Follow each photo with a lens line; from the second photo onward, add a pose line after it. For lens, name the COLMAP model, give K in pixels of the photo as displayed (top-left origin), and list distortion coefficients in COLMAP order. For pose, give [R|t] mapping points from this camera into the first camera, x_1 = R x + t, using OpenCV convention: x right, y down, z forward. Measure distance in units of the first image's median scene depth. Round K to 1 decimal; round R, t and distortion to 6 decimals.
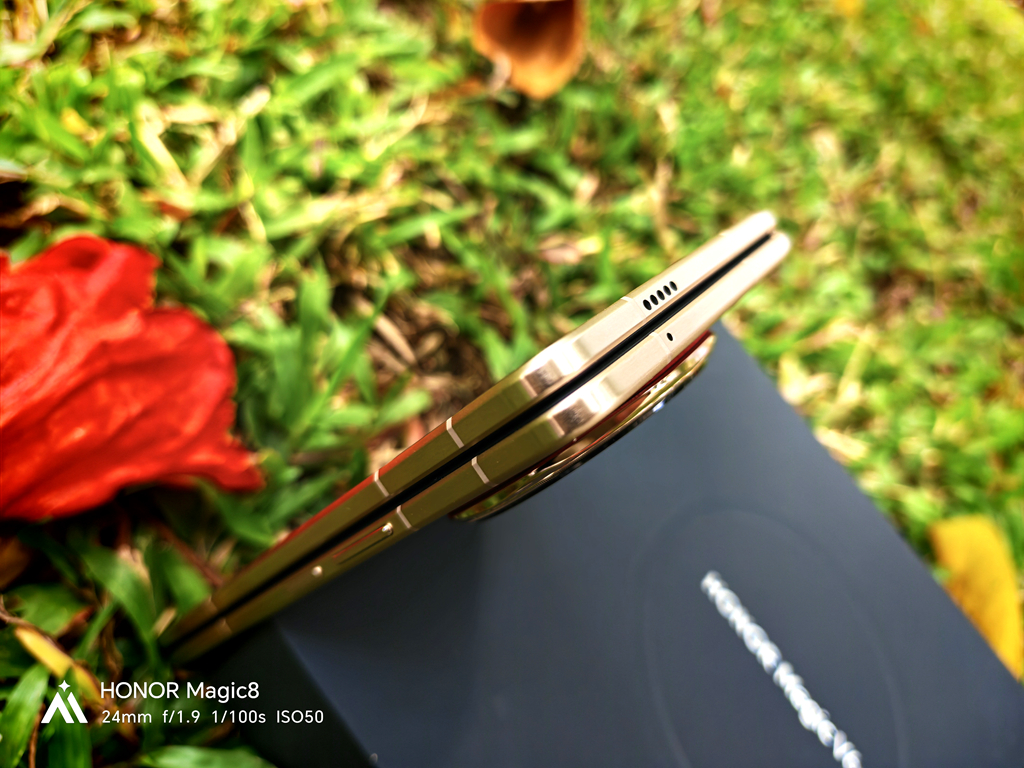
lens RADIAL K [[716.8, 0, 510.9], [0, 716.8, 384.0], [0, 0, 1]] dist [-0.000128, 0.000597]
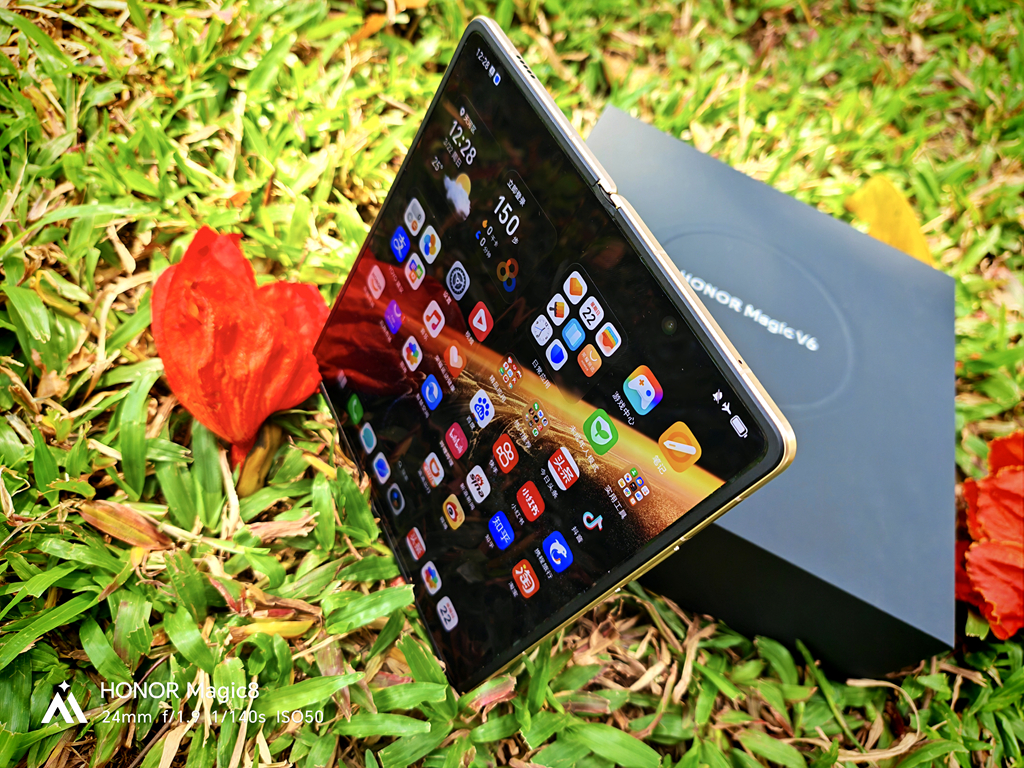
lens RADIAL K [[716.8, 0, 513.5], [0, 716.8, 383.4], [0, 0, 1]] dist [-0.000128, 0.000597]
pose [[0.911134, -0.410380, -0.037726, -0.051060], [0.411784, 0.902950, 0.122947, 0.097897], [-0.016391, -0.127556, 0.991696, -0.326851]]
